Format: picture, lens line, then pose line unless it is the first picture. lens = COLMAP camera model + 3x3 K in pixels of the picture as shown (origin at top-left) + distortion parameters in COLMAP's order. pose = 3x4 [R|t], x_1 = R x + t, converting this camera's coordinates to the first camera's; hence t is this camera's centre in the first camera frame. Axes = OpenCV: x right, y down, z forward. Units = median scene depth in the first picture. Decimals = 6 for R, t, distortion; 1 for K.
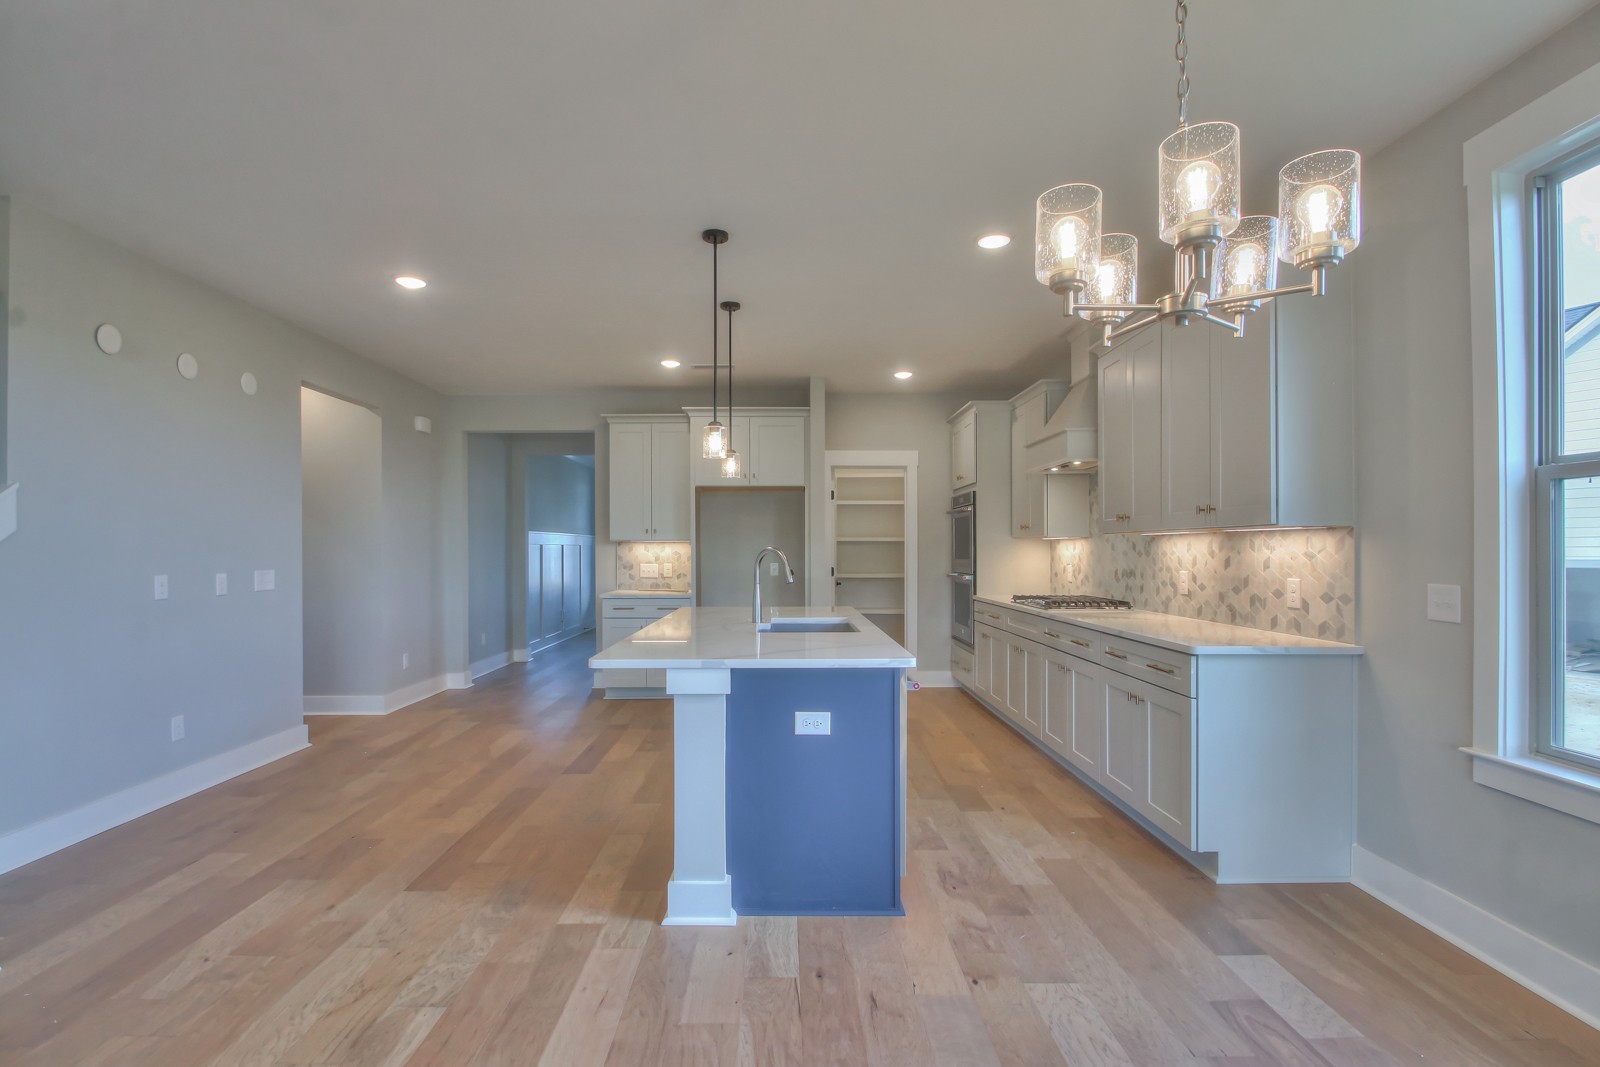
lens RADIAL K [[740.0, 0, 779.2], [0, 740.0, 553.9], [0, 0, 1]] dist [-0.010121, -0.001984]
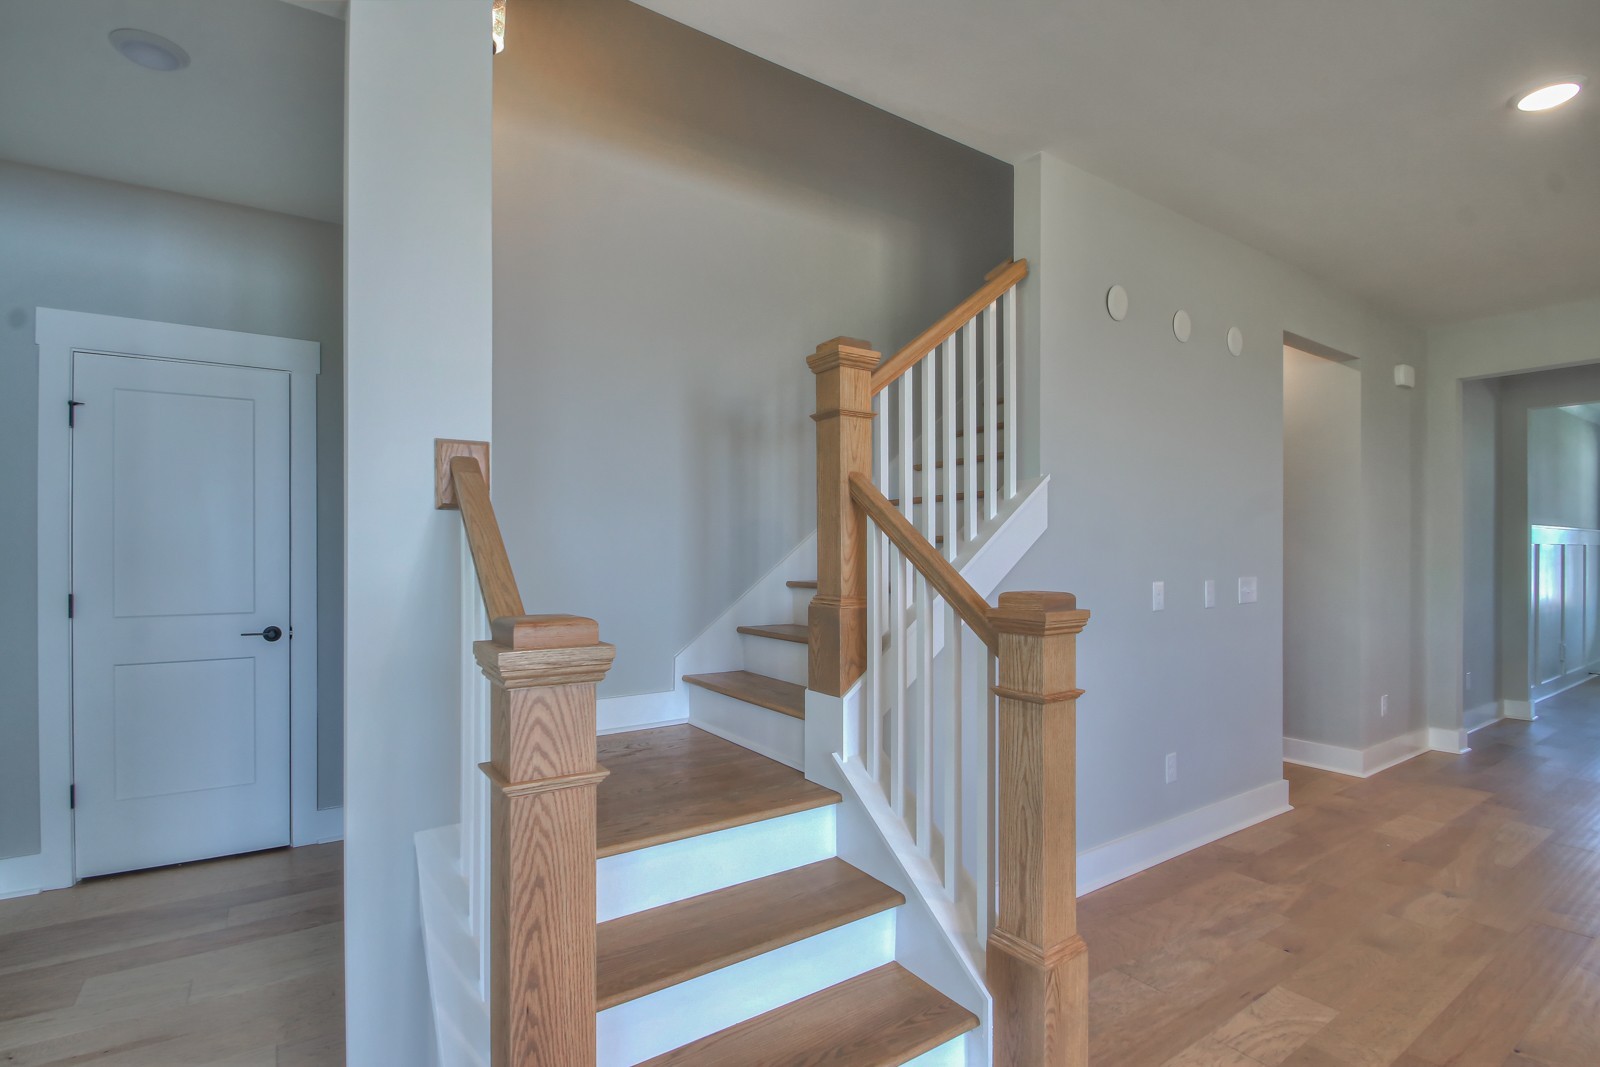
lens RADIAL K [[740.0, 0, 790.4], [0, 740.0, 547.9], [0, 0, 1]] dist [-0.010121, -0.001984]
pose [[0.564693, 0.002473, -0.825297, -0.361209], [-0.008878, 0.999956, -0.003079, -0.001778], [0.825253, 0.009066, 0.564690, 0.171986]]
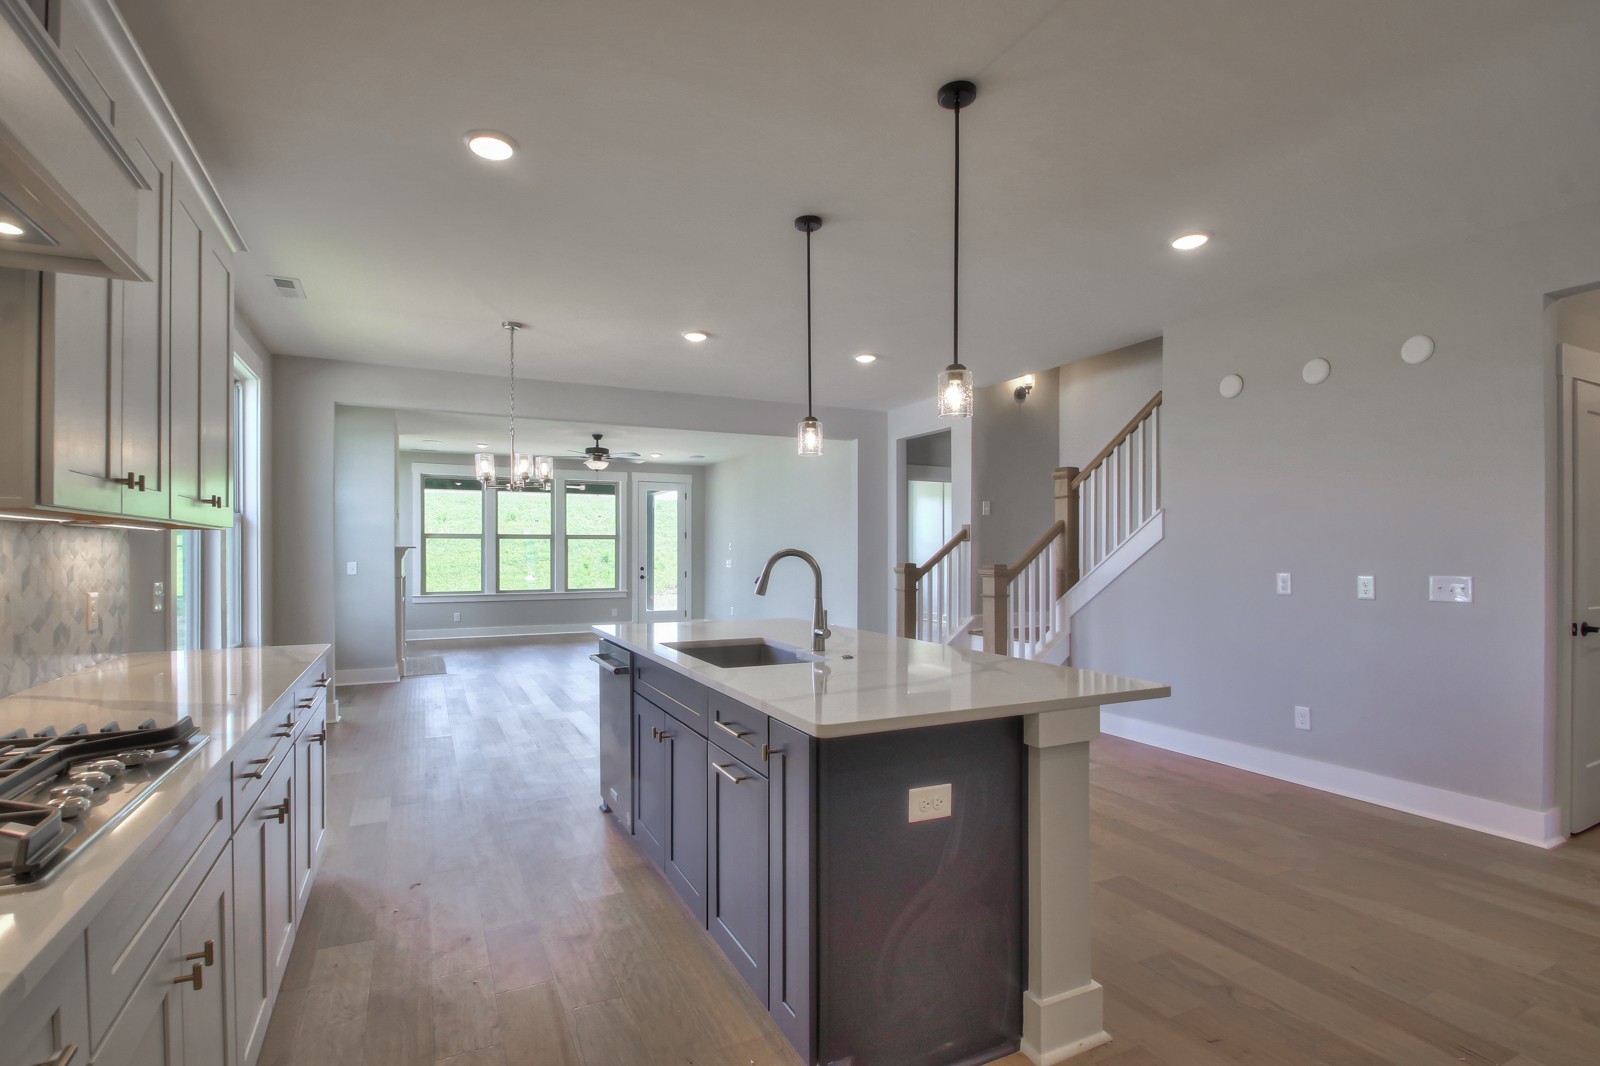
lens RADIAL K [[740.0, 0, 772.1], [0, 740.0, 538.8], [0, 0, 1]] dist [-0.010121, -0.001984]
pose [[-0.898172, -0.003130, -0.439633, 0.317425], [0.002201, 0.999930, -0.011617, -0.008892], [0.439638, -0.011401, -0.898102, 1.556331]]
